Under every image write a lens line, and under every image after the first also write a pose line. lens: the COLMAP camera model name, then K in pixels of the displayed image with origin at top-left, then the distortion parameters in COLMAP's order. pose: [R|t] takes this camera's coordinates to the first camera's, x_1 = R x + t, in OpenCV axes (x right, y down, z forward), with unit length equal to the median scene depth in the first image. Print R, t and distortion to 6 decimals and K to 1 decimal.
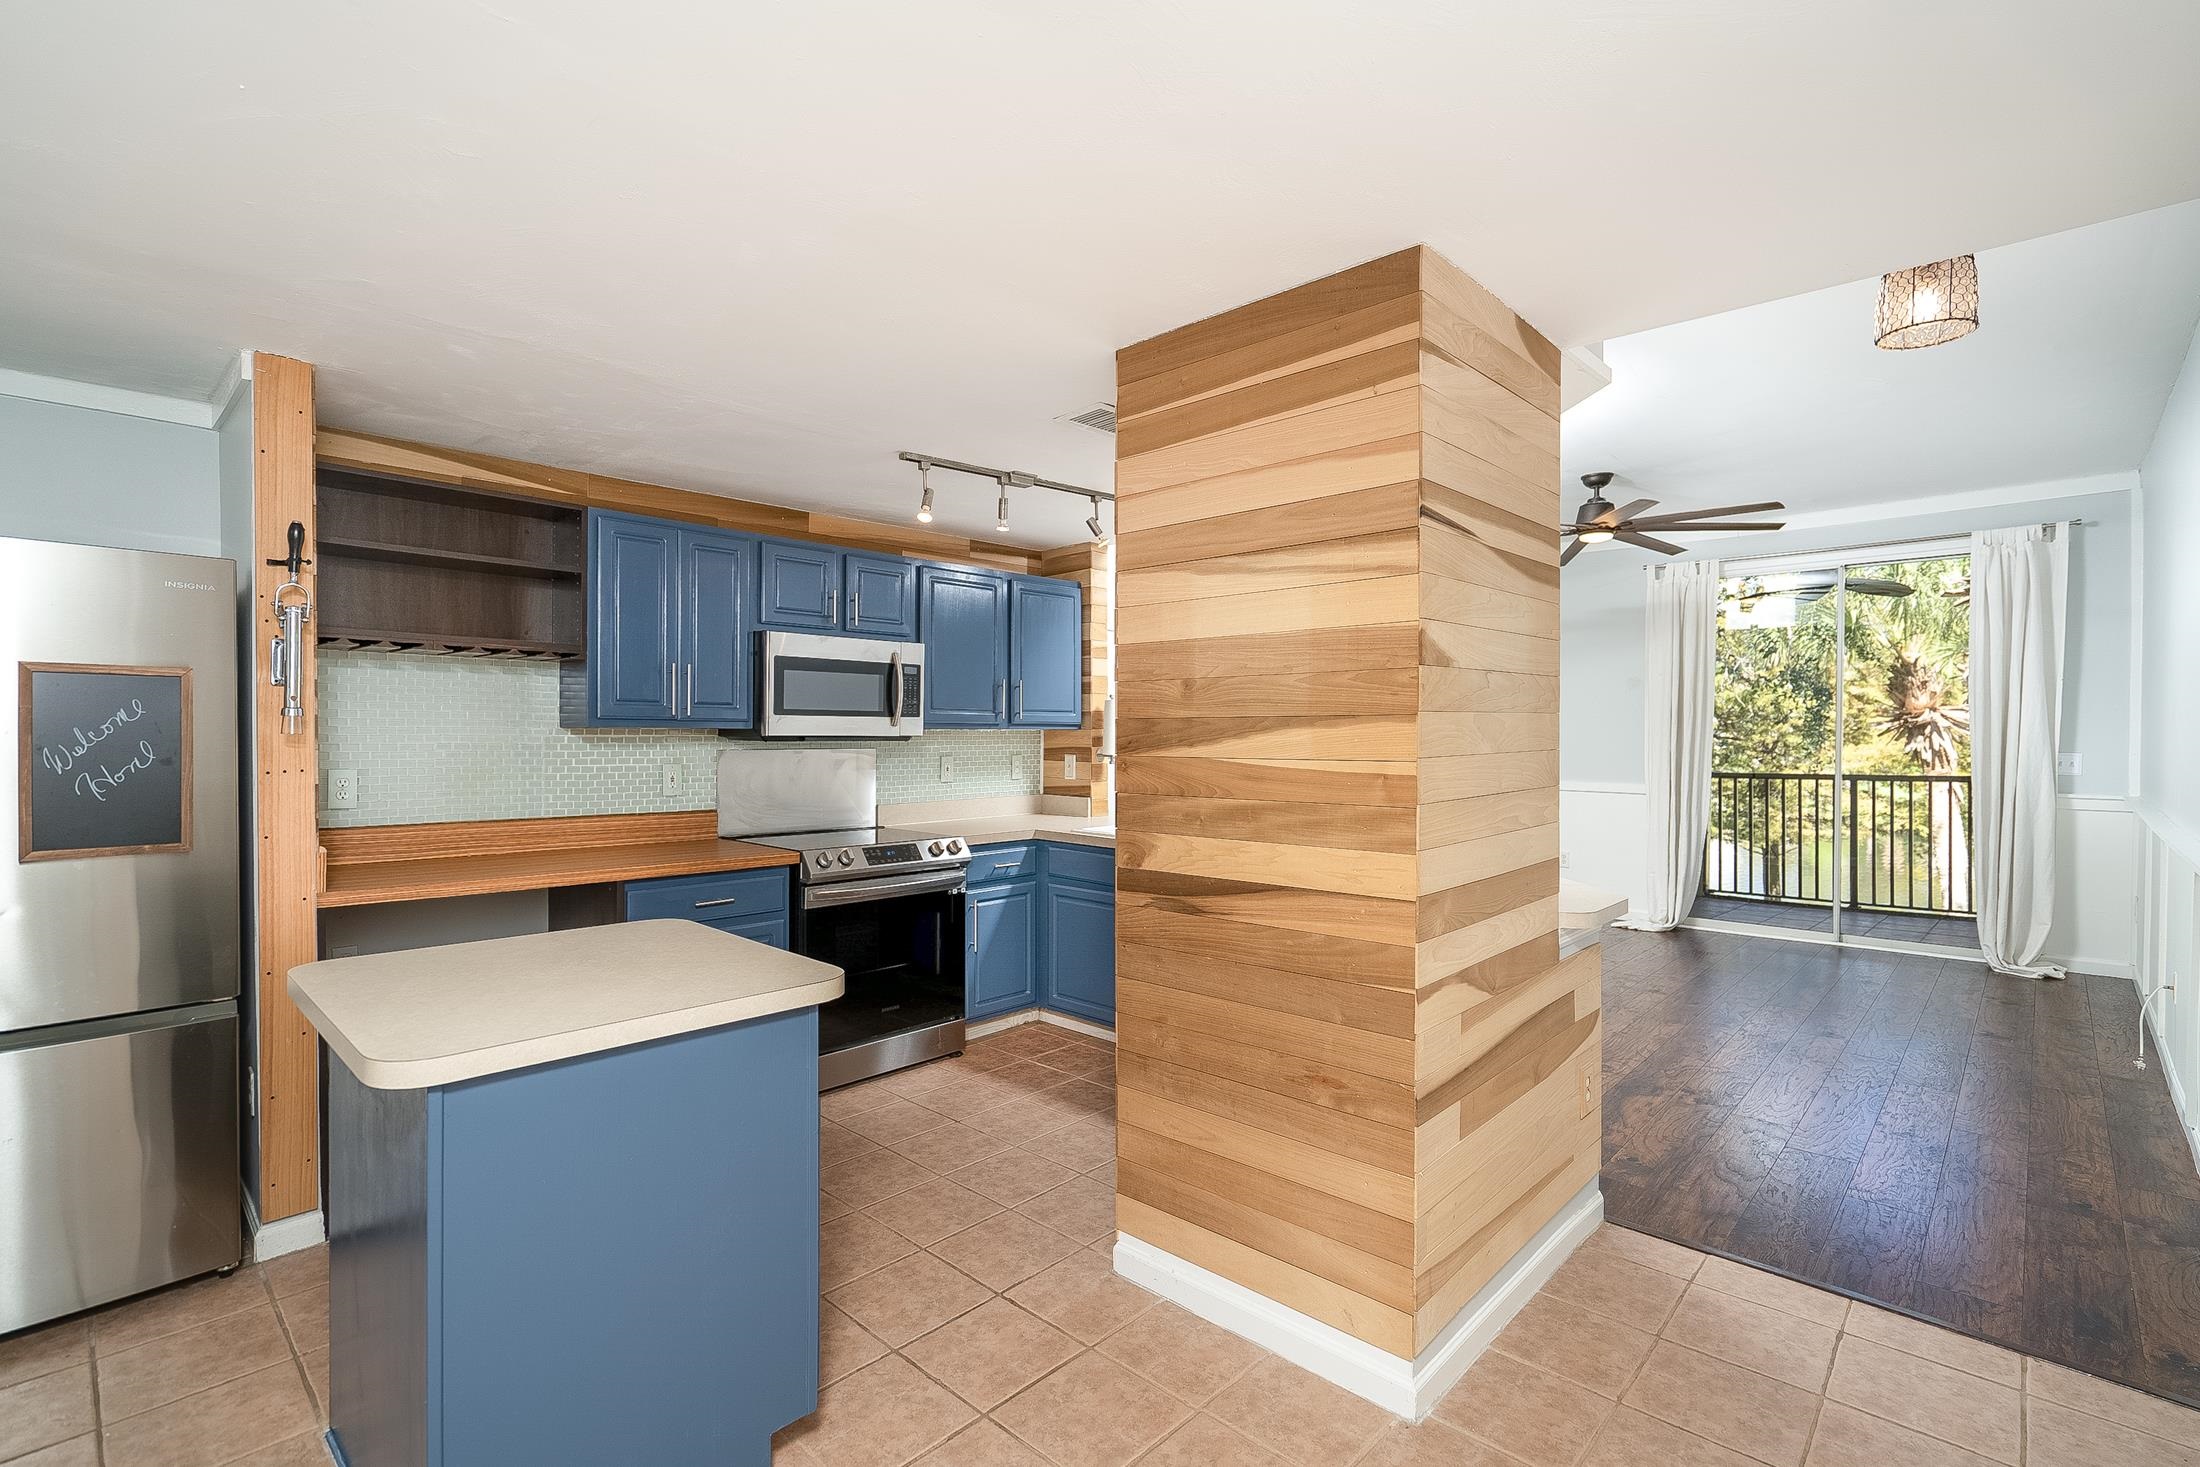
lens RADIAL K [[997.3, 0, 1077.2], [0, 997.3, 746.1], [0, 0, 1]] dist [-0.032383, 0.002895]
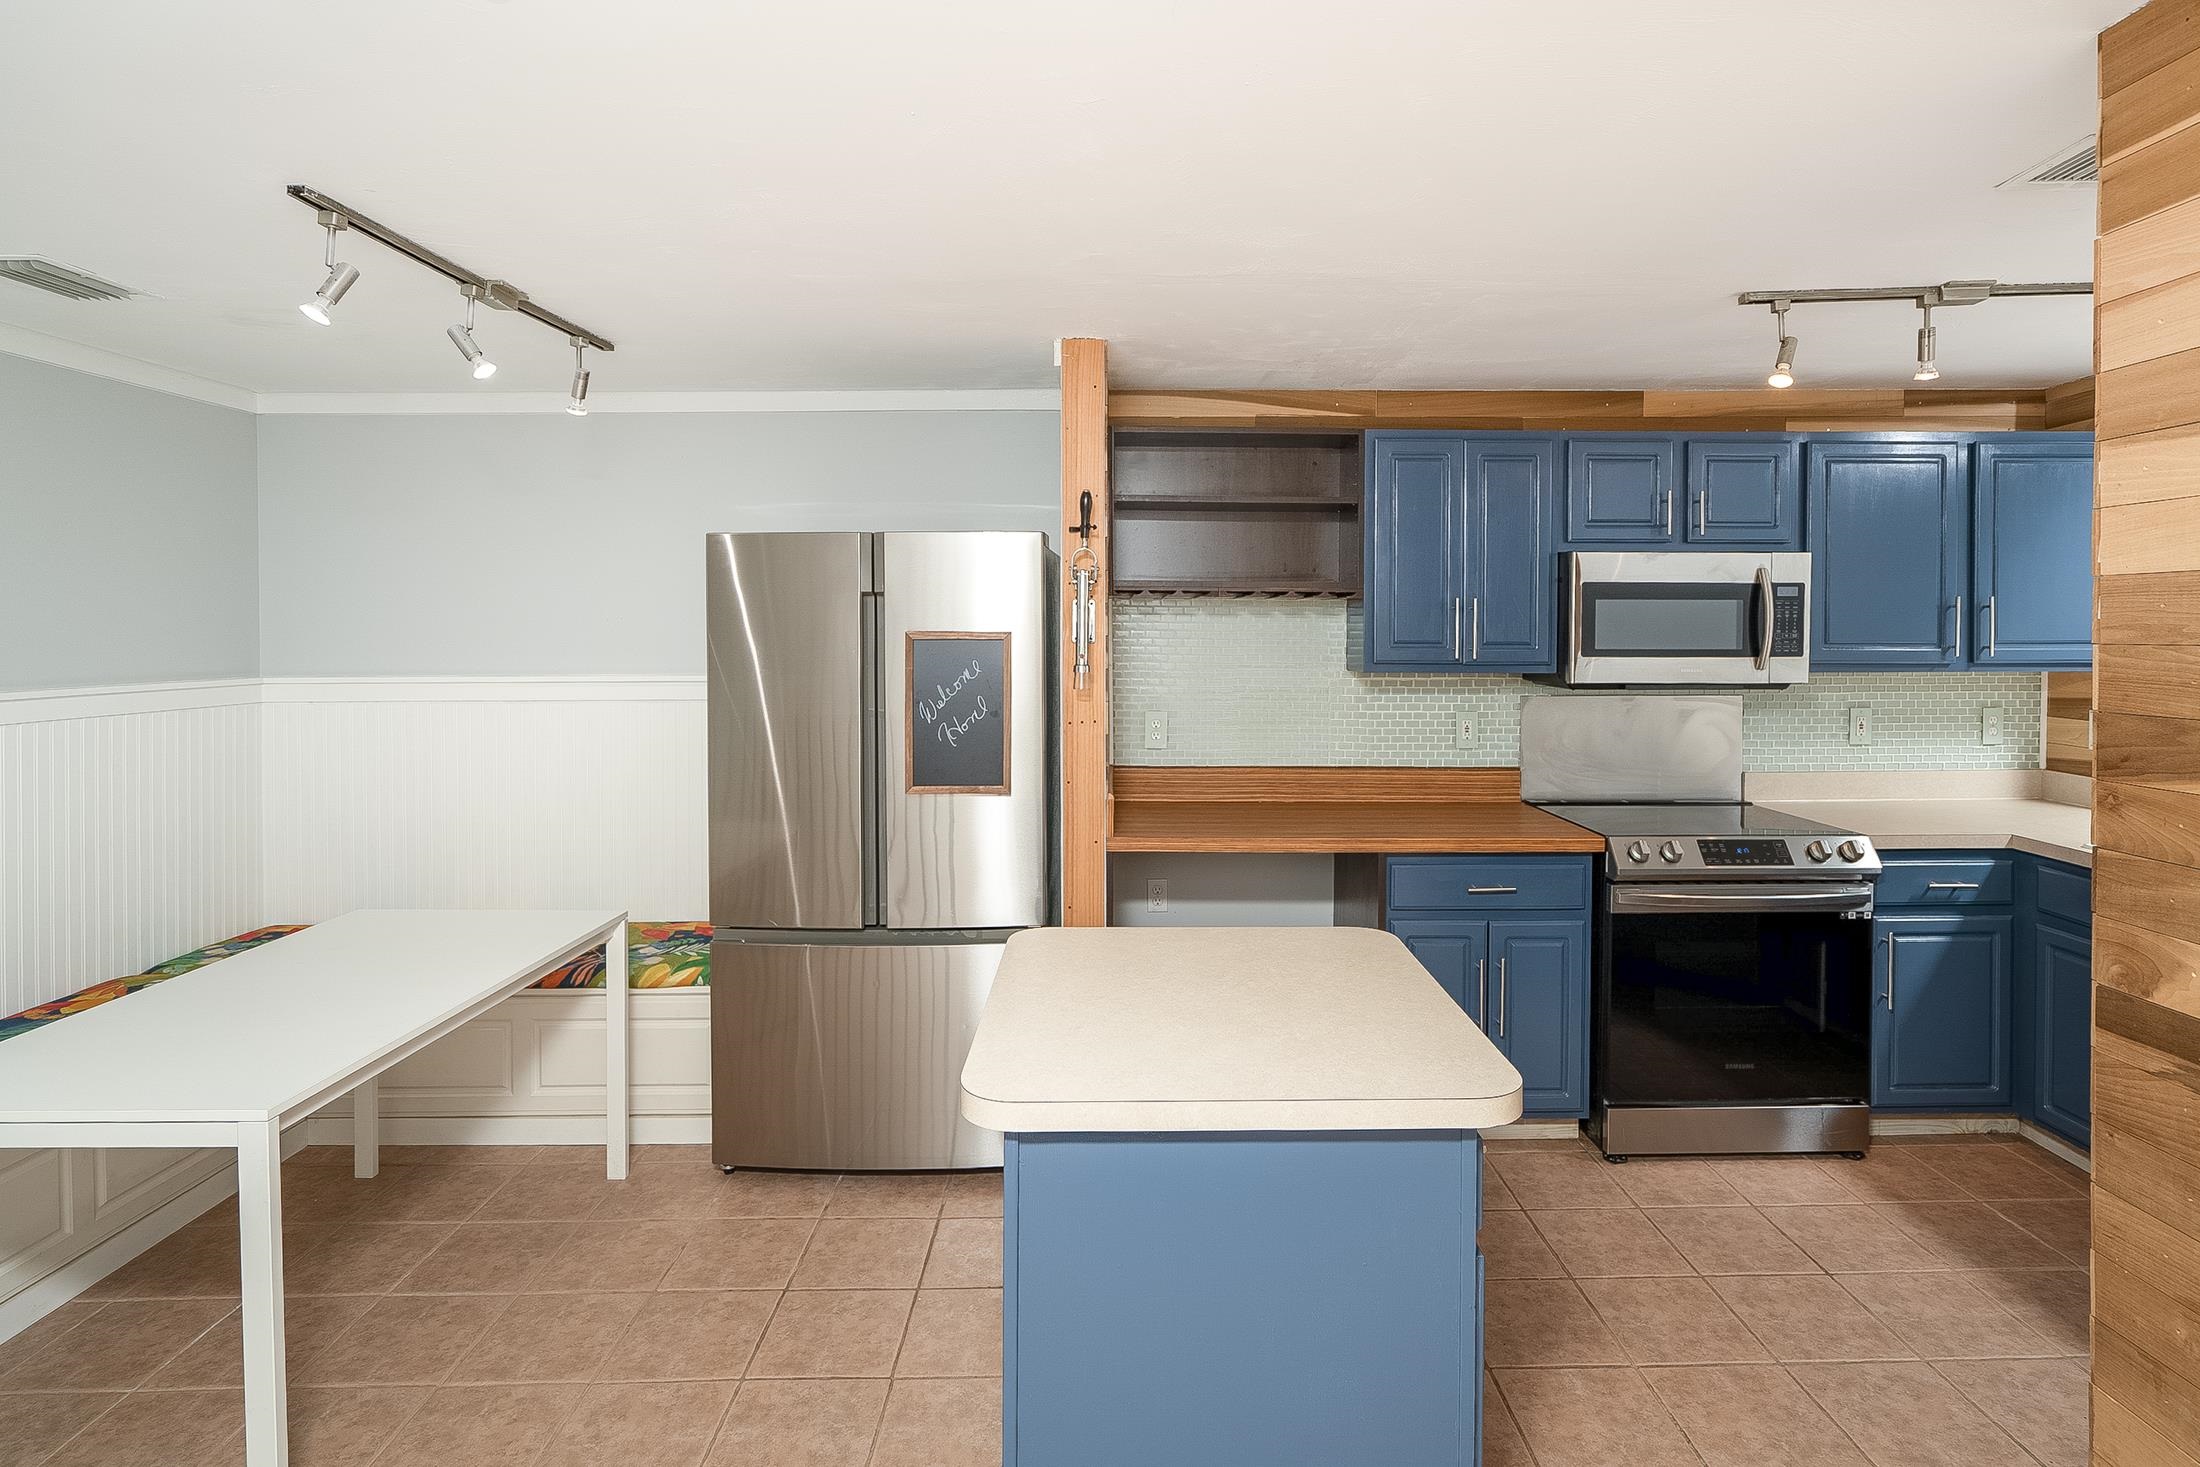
lens RADIAL K [[1075.4, 0, 1118.6], [0, 1075.4, 658.3], [0, 0, 1]] dist [-0.004570, -0.000004]
pose [[0.703979, 0.006689, -0.710190, 0.045424], [-0.000587, 0.999961, 0.008837, -0.037706], [0.710221, -0.005804, 0.703955, 0.129003]]
